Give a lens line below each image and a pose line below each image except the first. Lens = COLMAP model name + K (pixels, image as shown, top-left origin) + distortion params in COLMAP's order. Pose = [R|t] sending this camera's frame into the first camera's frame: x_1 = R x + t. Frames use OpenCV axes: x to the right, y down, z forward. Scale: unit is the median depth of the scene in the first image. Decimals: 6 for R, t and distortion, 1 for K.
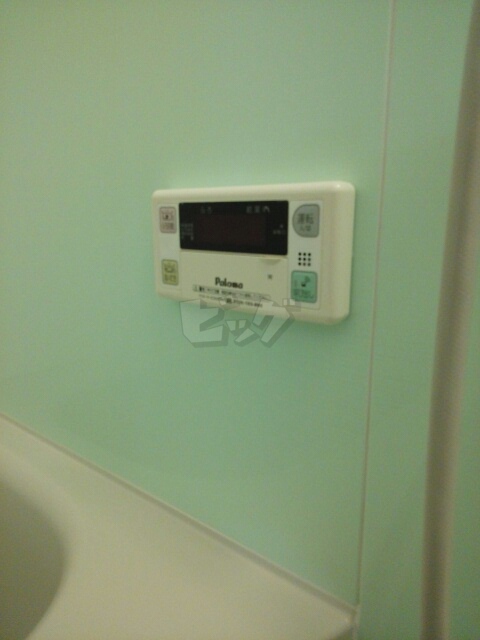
lens RADIAL K [[510.8, 0, 240.0], [0, 510.8, 320.0], [0, 0, 1]] dist [-0.002885, -0.003681]
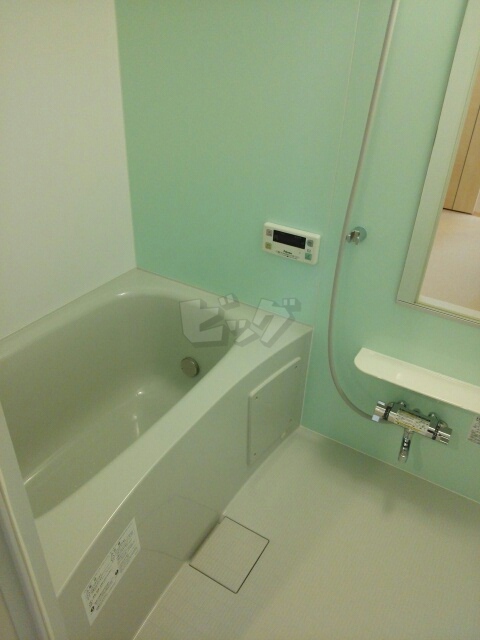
lens RADIAL K [[510.8, 0, 240.0], [0, 510.8, 320.0], [0, 0, 1]] dist [-0.002885, -0.003681]
pose [[0.982333, -0.041947, 0.182382, -1.249156], [-0.016676, 0.951059, 0.308558, -0.868955], [-0.186399, -0.306148, 0.933557, -3.122448]]
